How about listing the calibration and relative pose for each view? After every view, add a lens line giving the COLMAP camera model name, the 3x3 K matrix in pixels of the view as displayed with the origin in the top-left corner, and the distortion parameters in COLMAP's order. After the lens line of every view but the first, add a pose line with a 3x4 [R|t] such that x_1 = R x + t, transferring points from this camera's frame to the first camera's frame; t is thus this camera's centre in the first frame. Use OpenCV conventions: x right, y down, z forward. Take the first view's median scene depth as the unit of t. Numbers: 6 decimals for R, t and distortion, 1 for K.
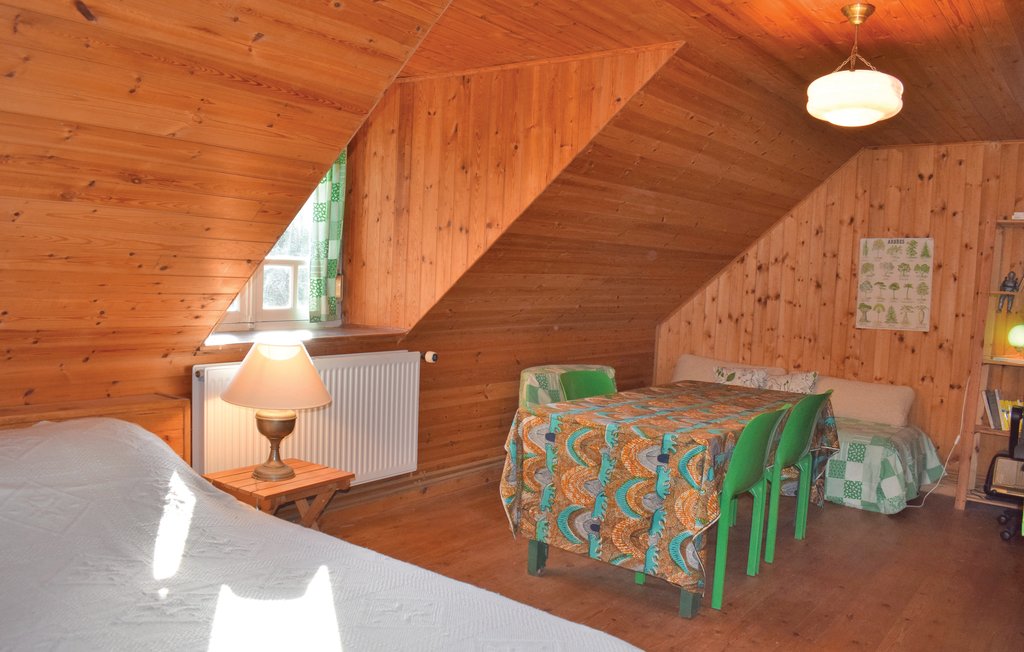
lens RADIAL K [[832.1, 0, 512.0], [0, 832.1, 333.8], [0, 0, 1]] dist [-0.050344, 0.009114]
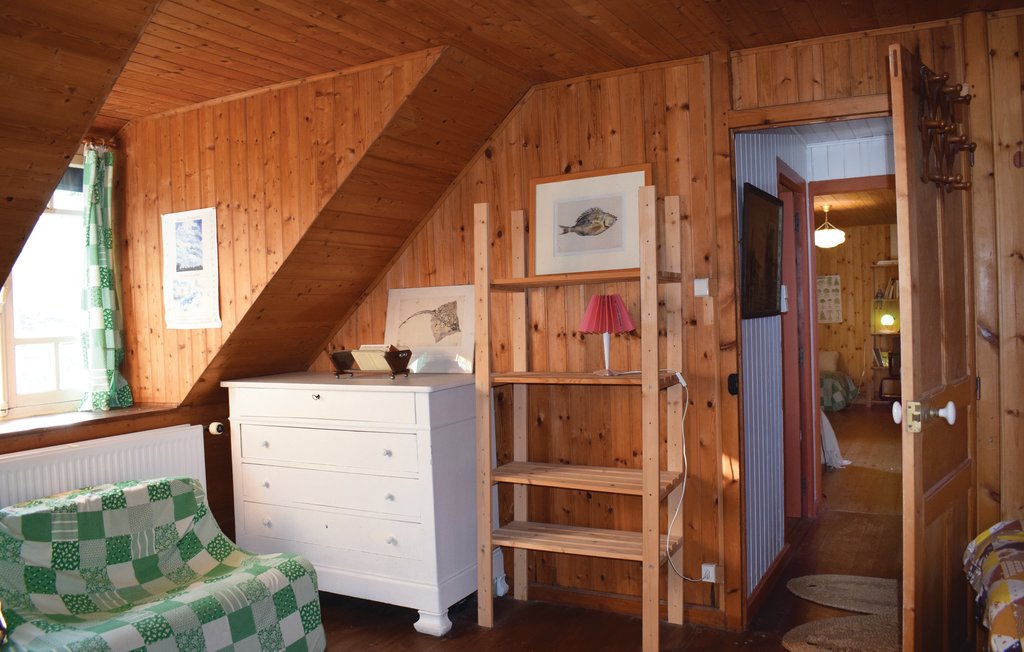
lens RADIAL K [[832.1, 0, 512.2], [0, 832.1, 321.0], [0, 0, 1]] dist [-0.050344, 0.009114]
pose [[0.985094, -0.082160, 0.151130, -0.576000], [0.090482, 0.994691, -0.049028, 0.019763], [-0.146299, 0.061972, 0.987297, -0.844289]]
